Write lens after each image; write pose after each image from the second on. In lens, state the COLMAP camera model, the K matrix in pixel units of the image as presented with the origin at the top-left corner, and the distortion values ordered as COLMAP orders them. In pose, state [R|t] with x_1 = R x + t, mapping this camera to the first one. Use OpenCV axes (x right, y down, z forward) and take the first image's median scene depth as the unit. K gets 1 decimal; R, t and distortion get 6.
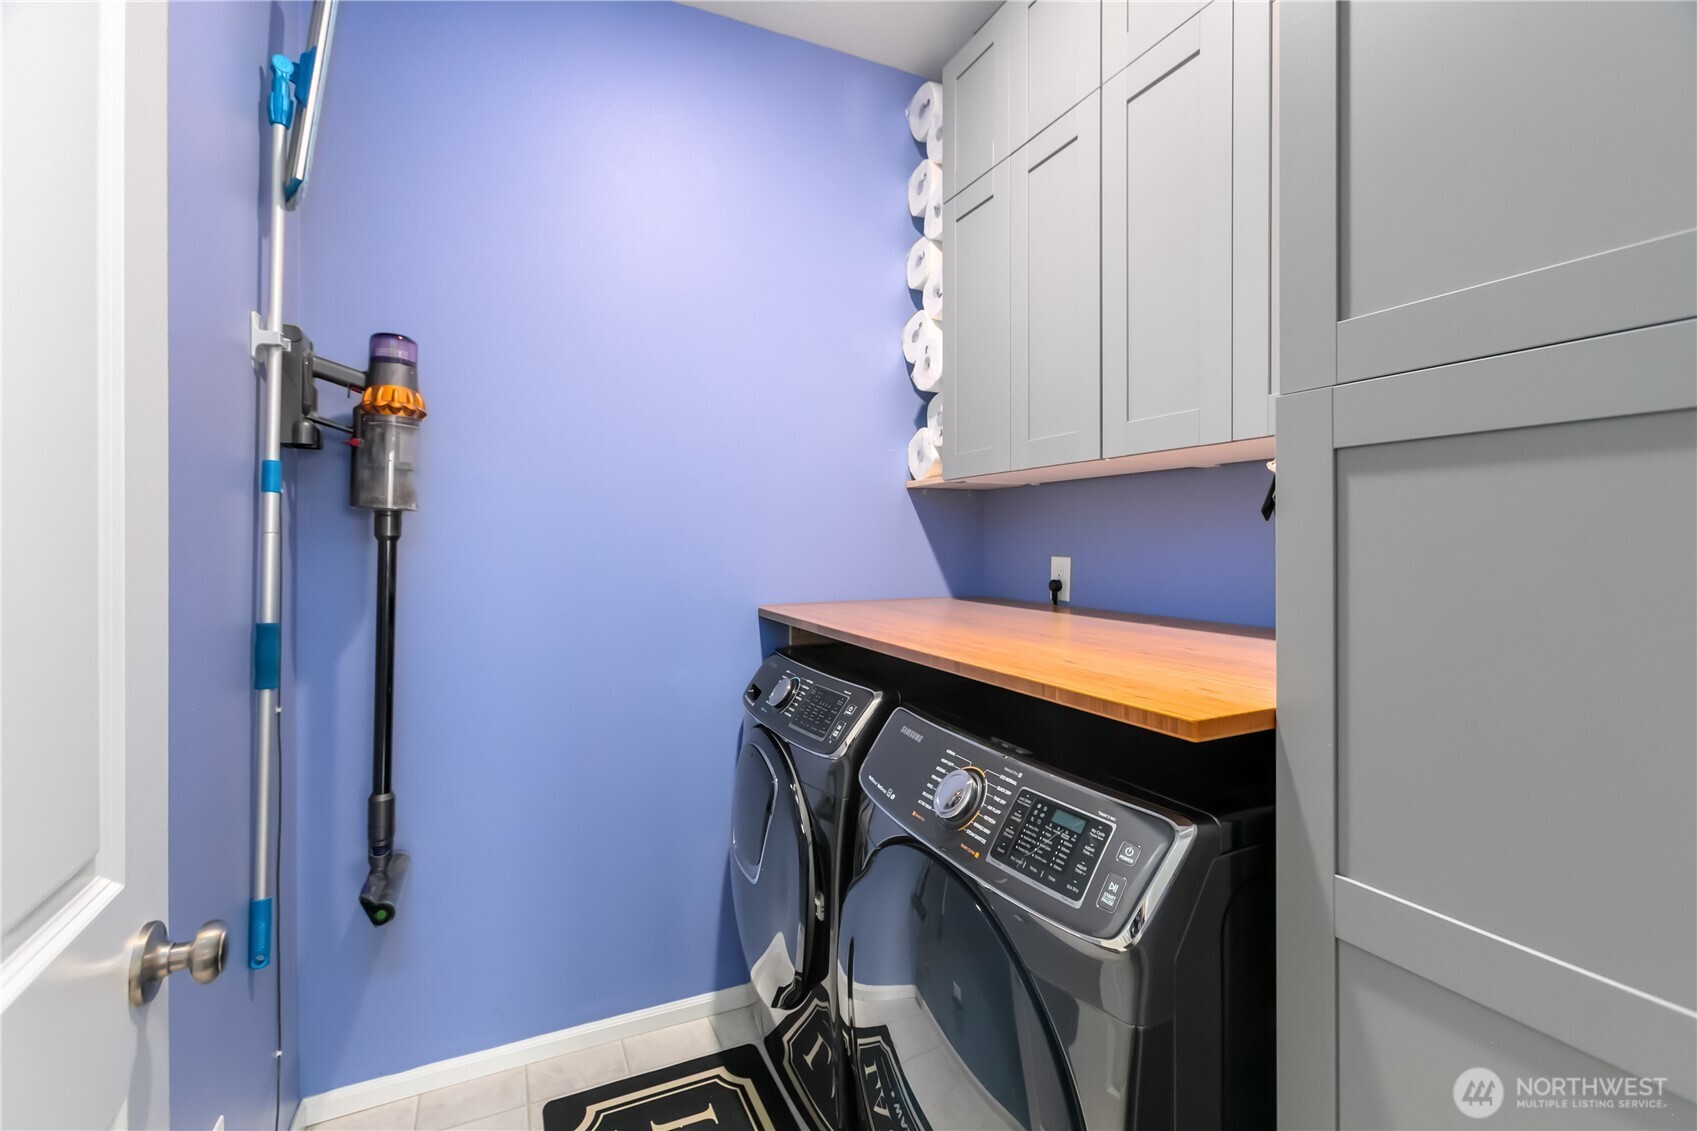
lens RADIAL K [[747.1, 0, 853.8], [0, 747.1, 562.1], [0, 0, 1]] dist [-0.022219, 0.010138]
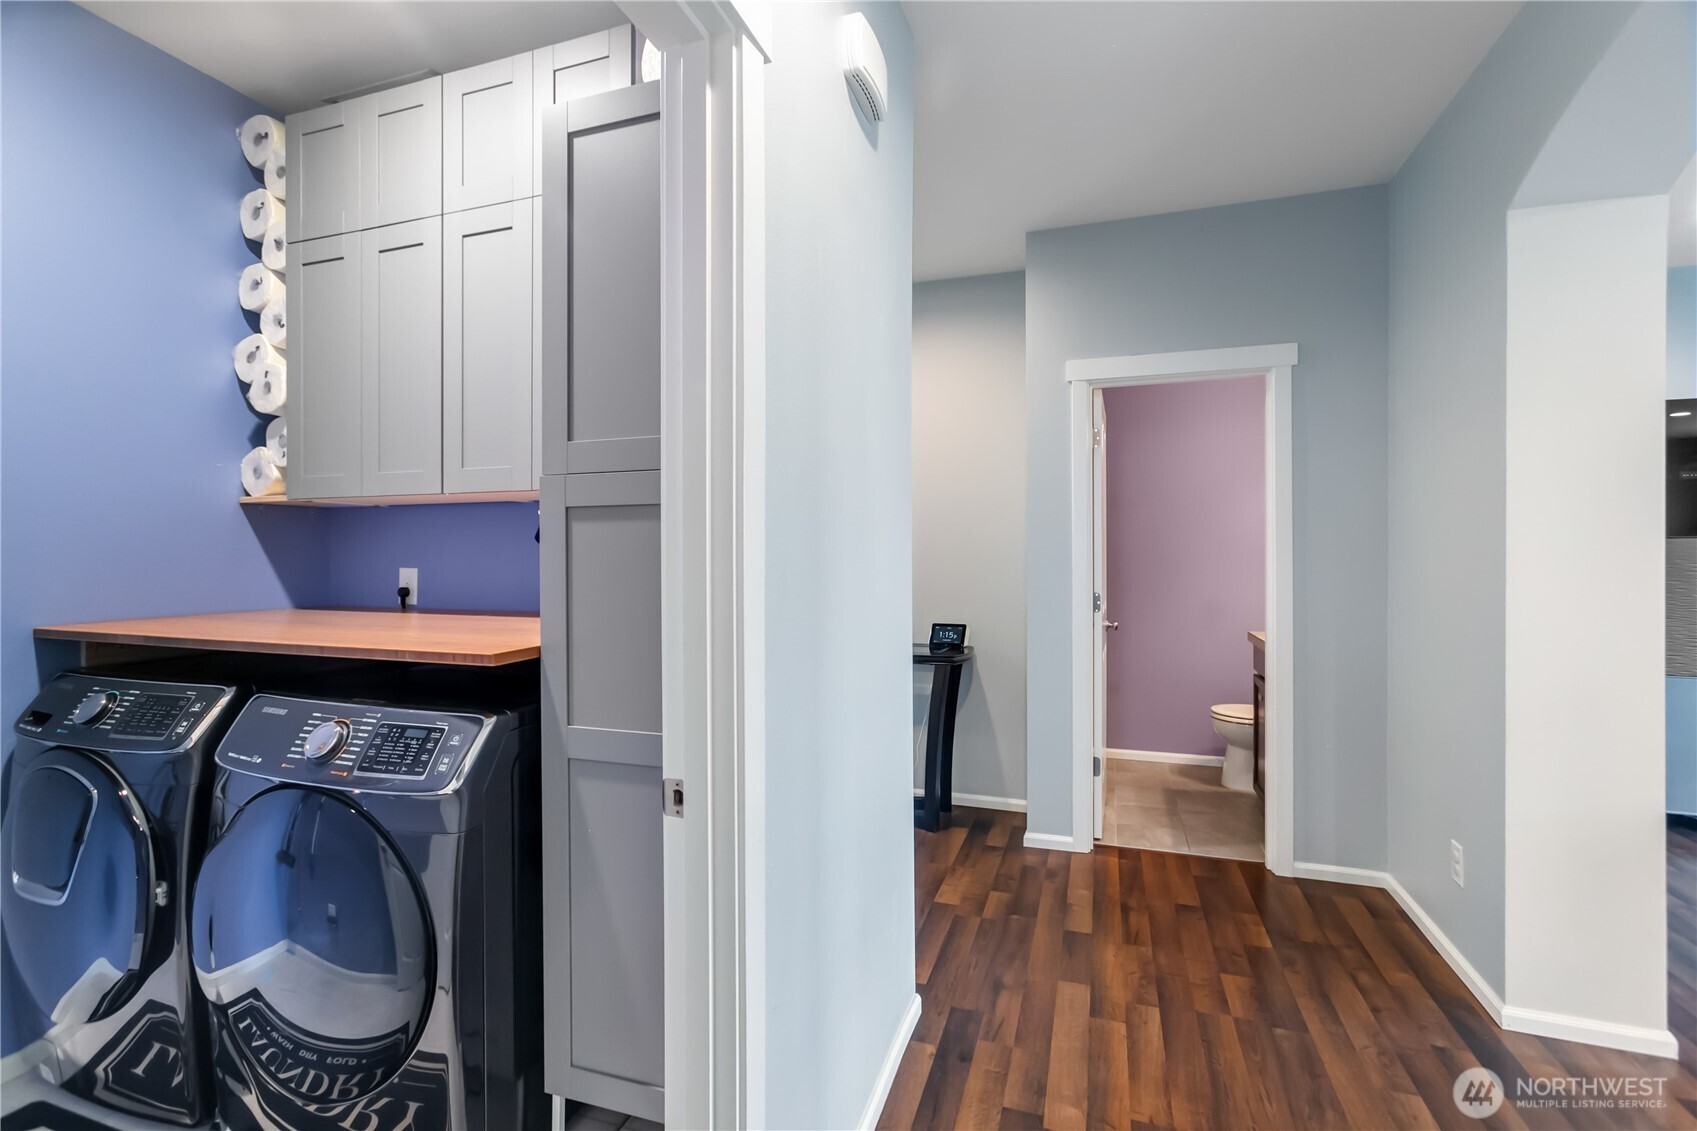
lens RADIAL K [[747.1, 0, 853.8], [0, 747.1, 562.1], [0, 0, 1]] dist [-0.022219, 0.010138]
pose [[0.688613, 0.000765, 0.725129, -0.129149], [0.016586, 0.999721, -0.016806, 0.018592], [-0.724939, 0.023599, 0.688408, -0.464503]]
